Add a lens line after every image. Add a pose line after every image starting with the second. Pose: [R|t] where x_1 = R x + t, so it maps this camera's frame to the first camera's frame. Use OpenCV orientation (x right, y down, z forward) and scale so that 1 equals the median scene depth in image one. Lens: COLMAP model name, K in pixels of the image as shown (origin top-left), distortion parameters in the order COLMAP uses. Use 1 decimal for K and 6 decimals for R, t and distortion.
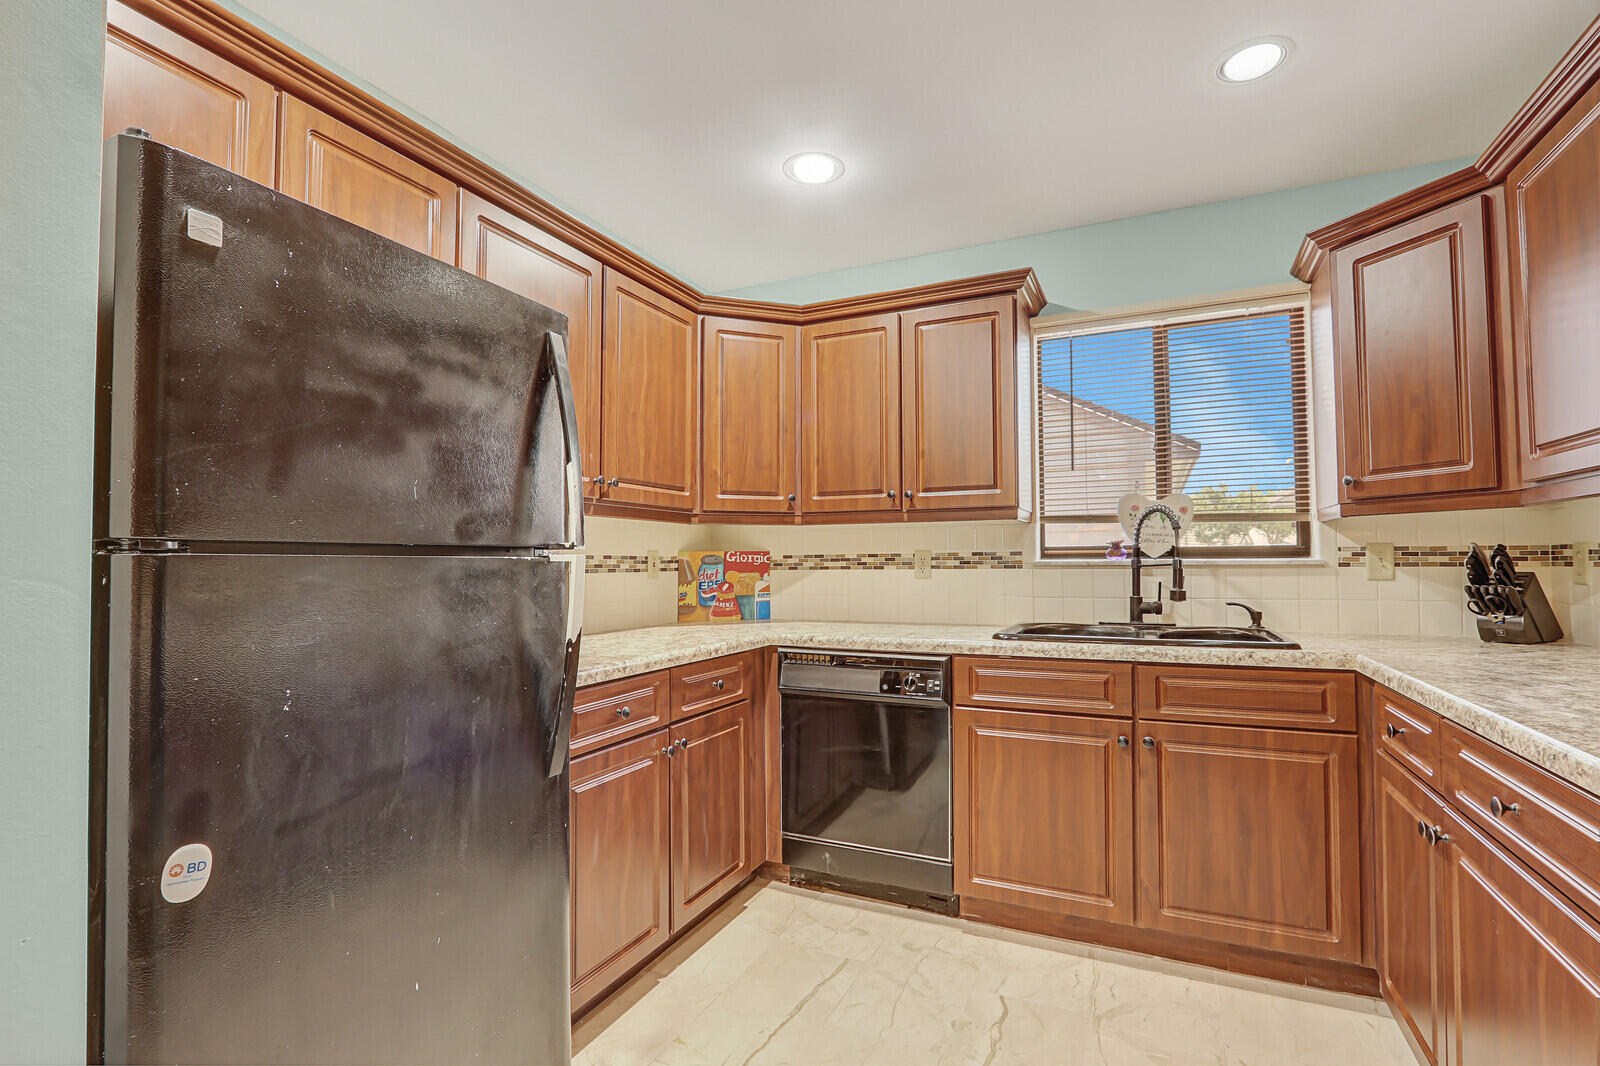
lens RADIAL K [[739.7, 0, 813.1], [0, 739.7, 541.9], [0, 0, 1]] dist [-0.013195, 0.000307]
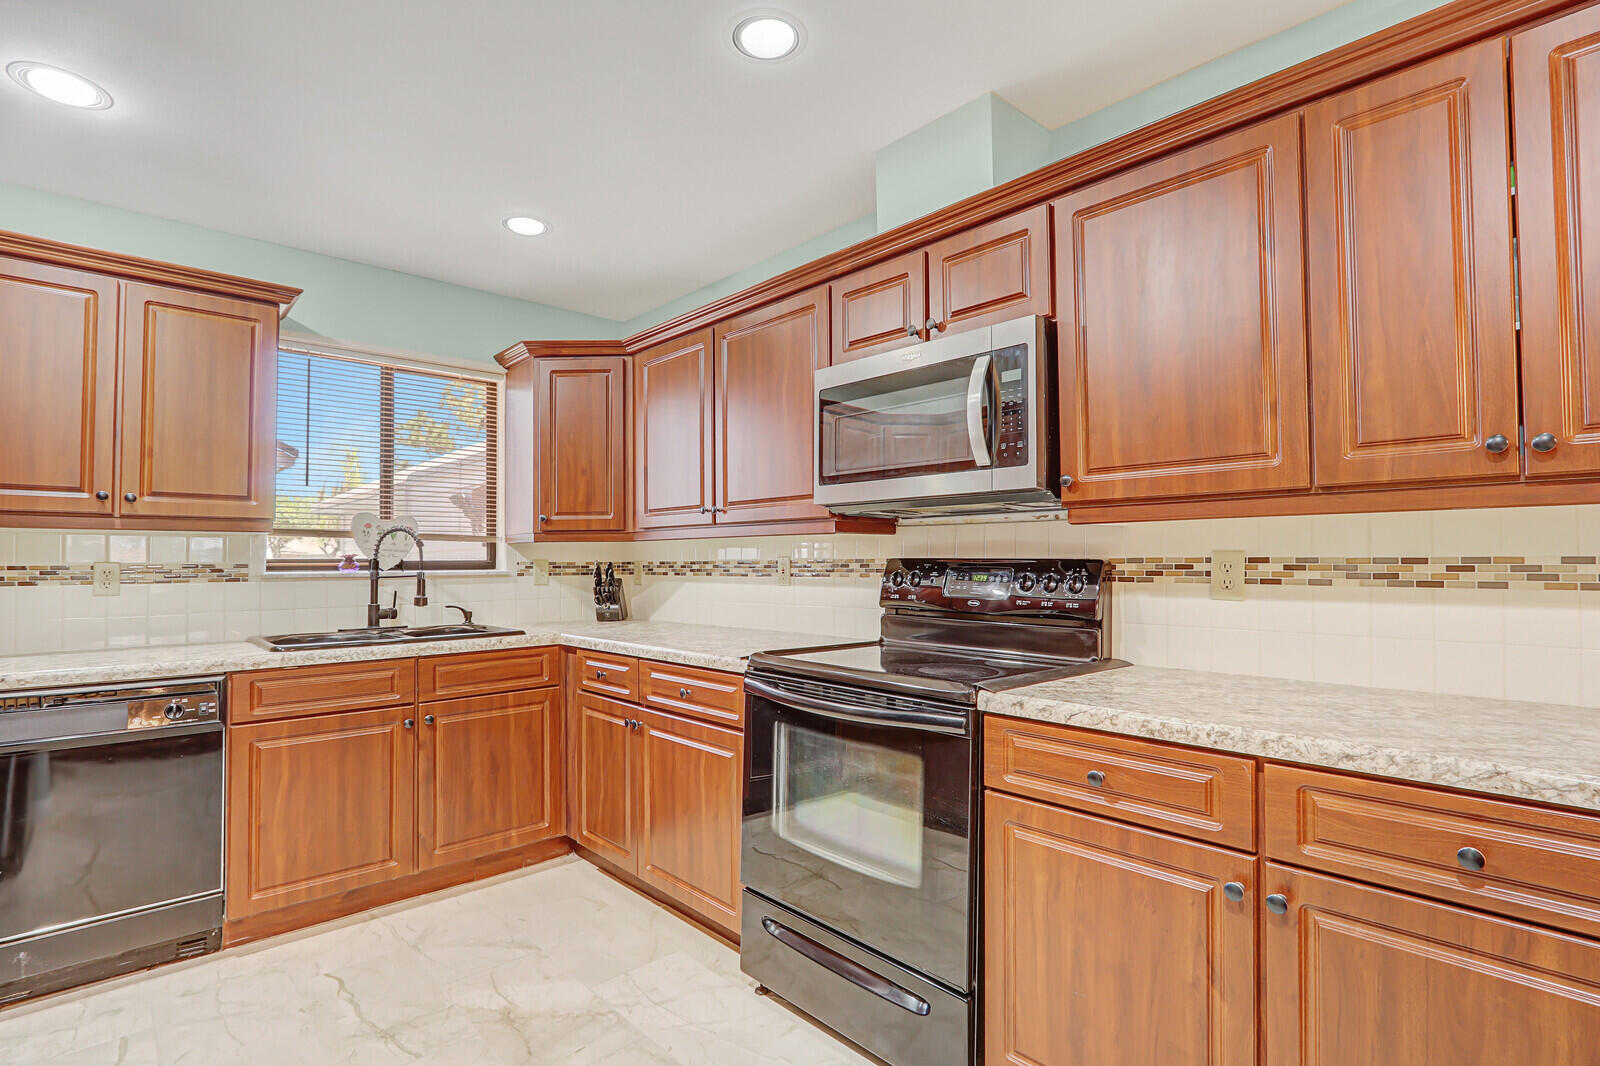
lens RADIAL K [[764.3, 0, 814.4], [0, 764.3, 543.7], [0, 0, 1]] dist [-0.017951, 0.000697]
pose [[0.368863, 0.026626, 0.929102, -0.447537], [-0.021657, 0.999564, -0.020047, -0.011941], [-0.929231, -0.012727, 0.369279, -0.065973]]
